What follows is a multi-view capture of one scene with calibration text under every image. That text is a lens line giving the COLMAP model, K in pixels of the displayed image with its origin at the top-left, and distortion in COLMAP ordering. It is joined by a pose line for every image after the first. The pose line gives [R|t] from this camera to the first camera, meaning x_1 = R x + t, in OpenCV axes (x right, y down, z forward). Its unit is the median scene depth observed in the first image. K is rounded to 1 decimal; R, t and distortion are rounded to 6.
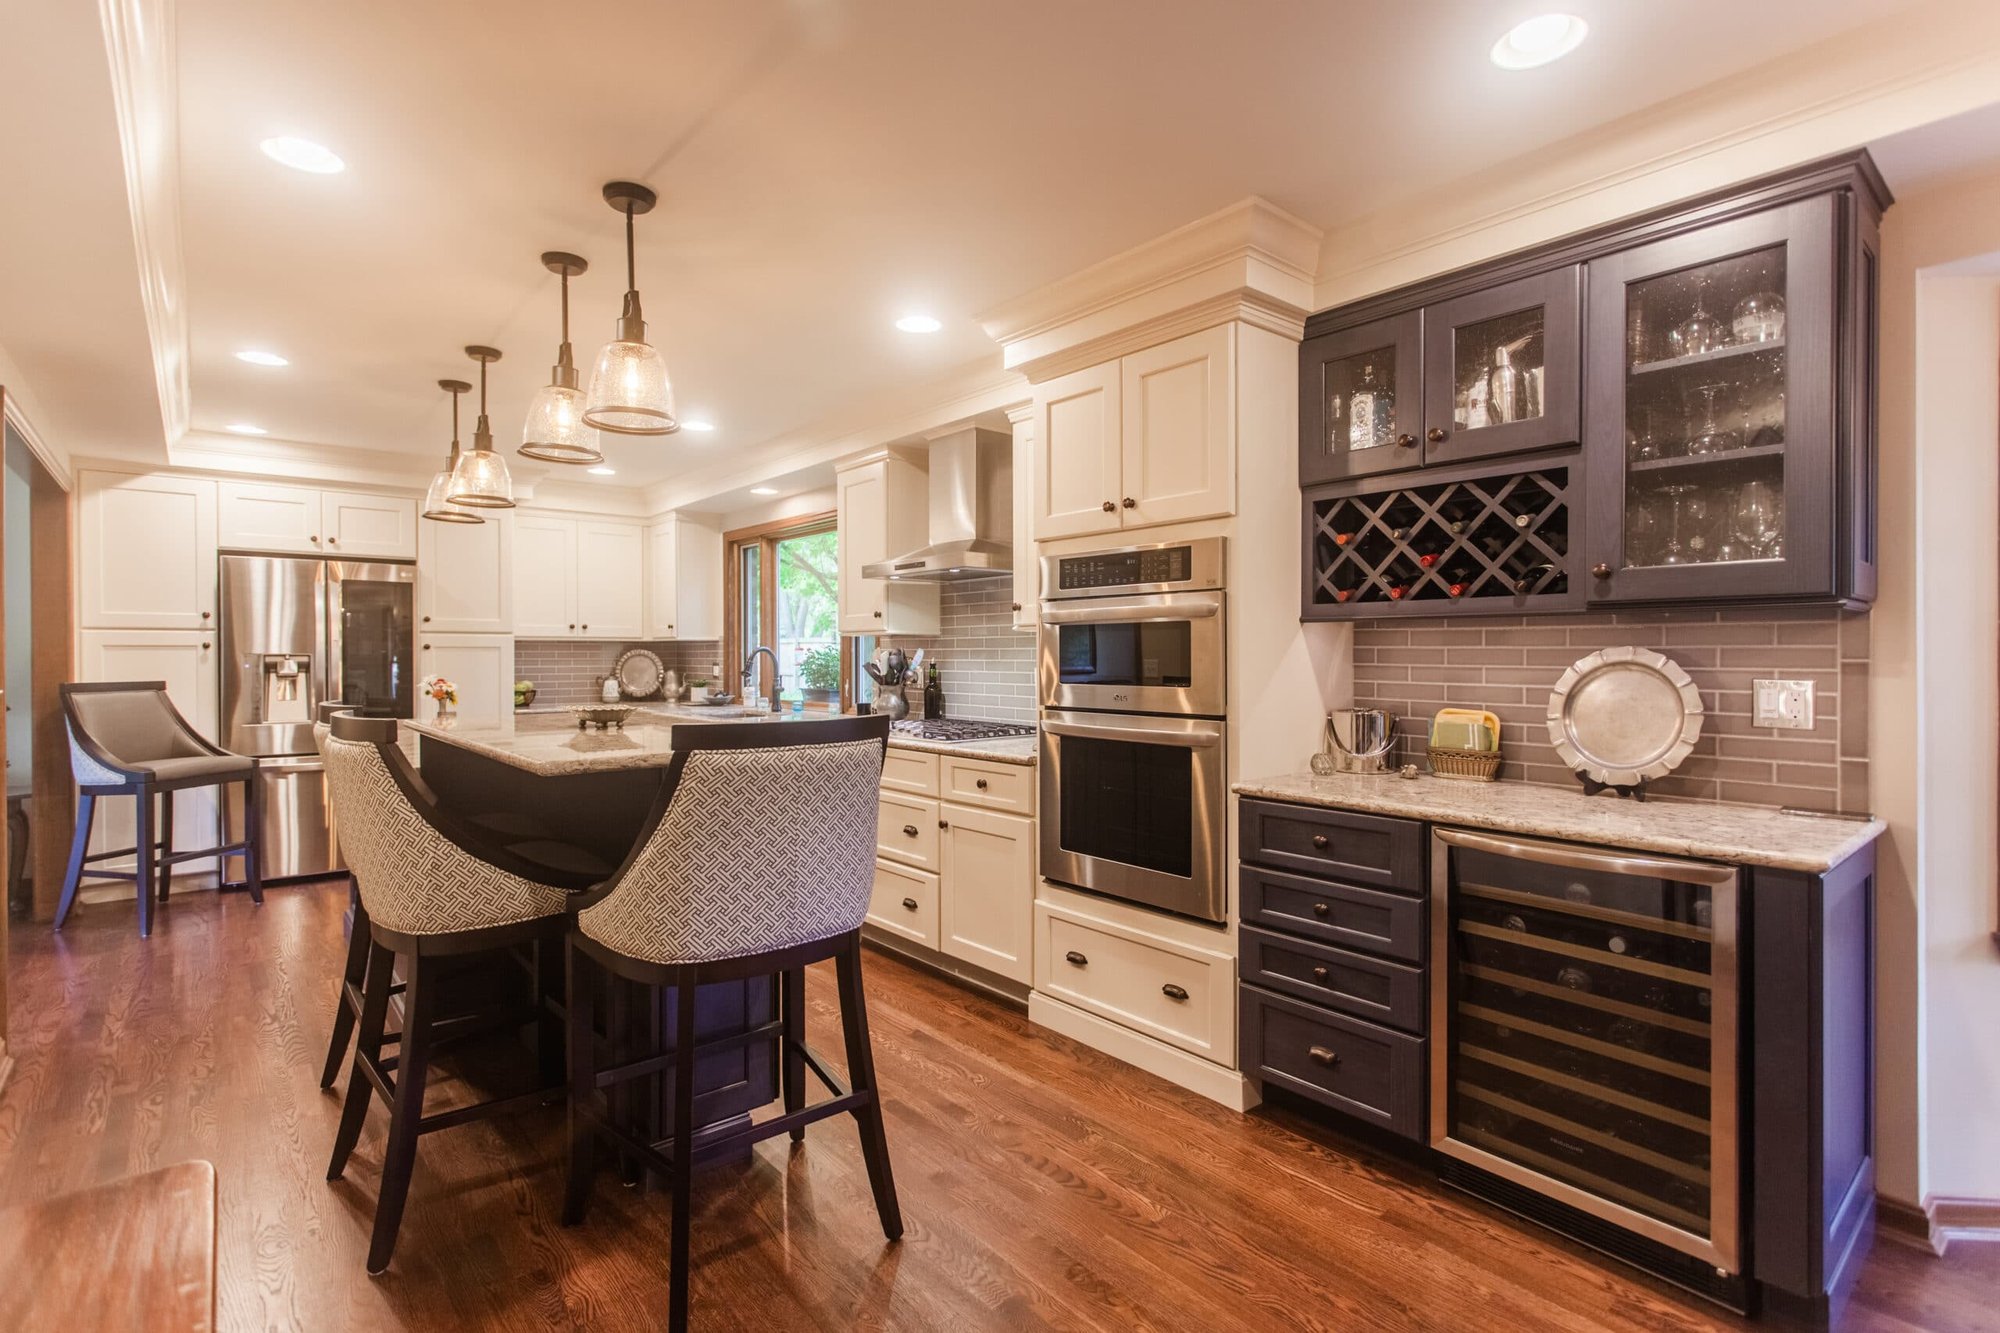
lens RADIAL K [[949.3, 0, 995.0], [0, 949.3, 663.6], [0, 0, 1]] dist [-0.001408, -0.000408]
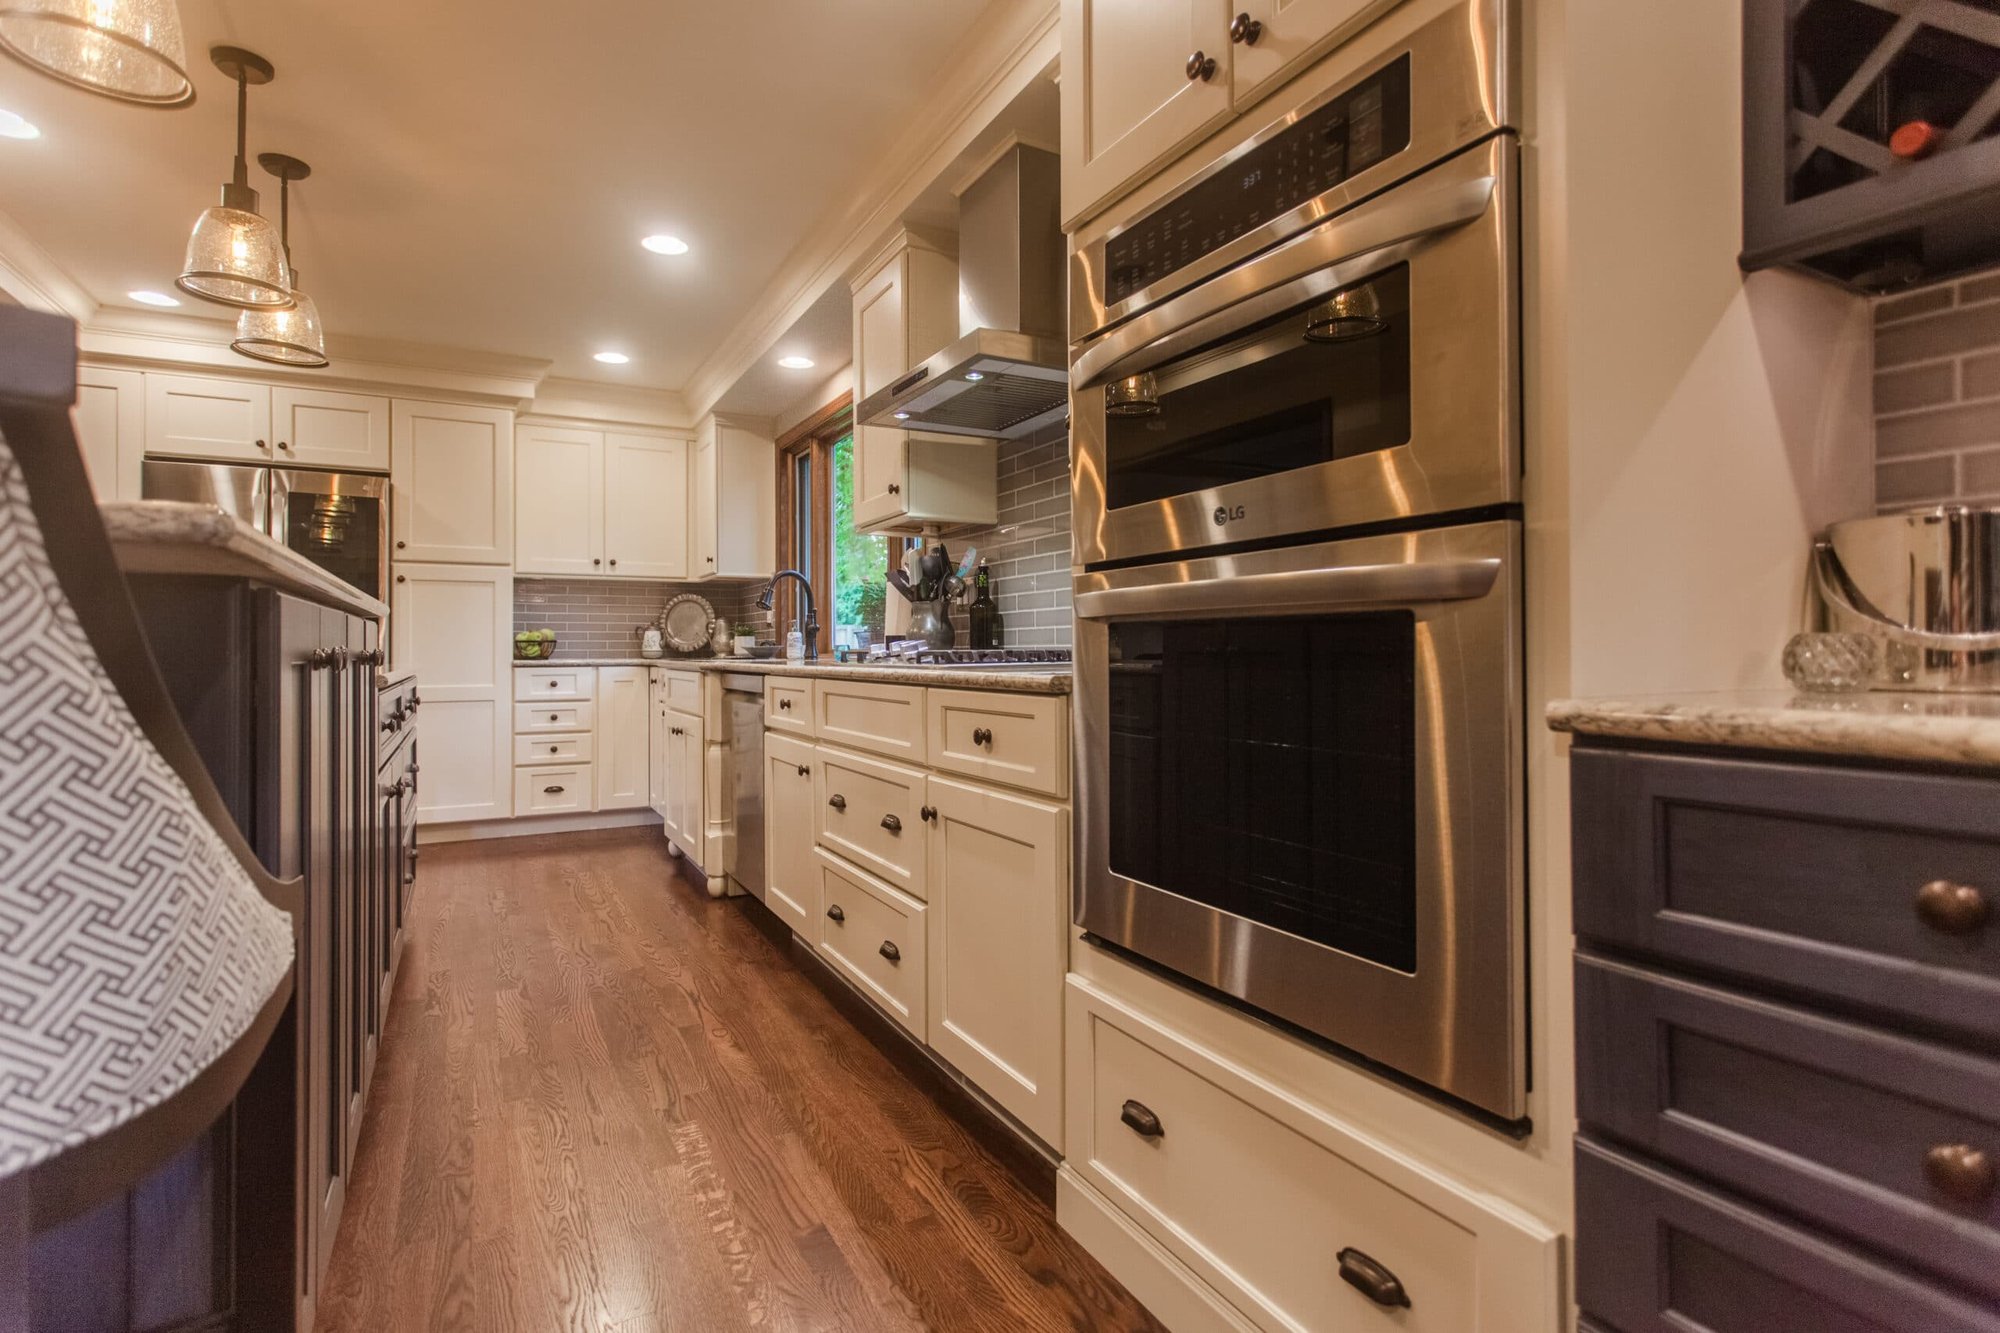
lens RADIAL K [[971.7, 0, 980.4], [0, 971.7, 652.8], [0, 0, 1]] dist [0.005395, 0.000772]
pose [[0.975881, -0.004329, -0.218258, 0.101134], [0.002597, 0.999963, -0.008223, 0.085423], [0.218286, 0.007458, 0.975856, 0.480793]]
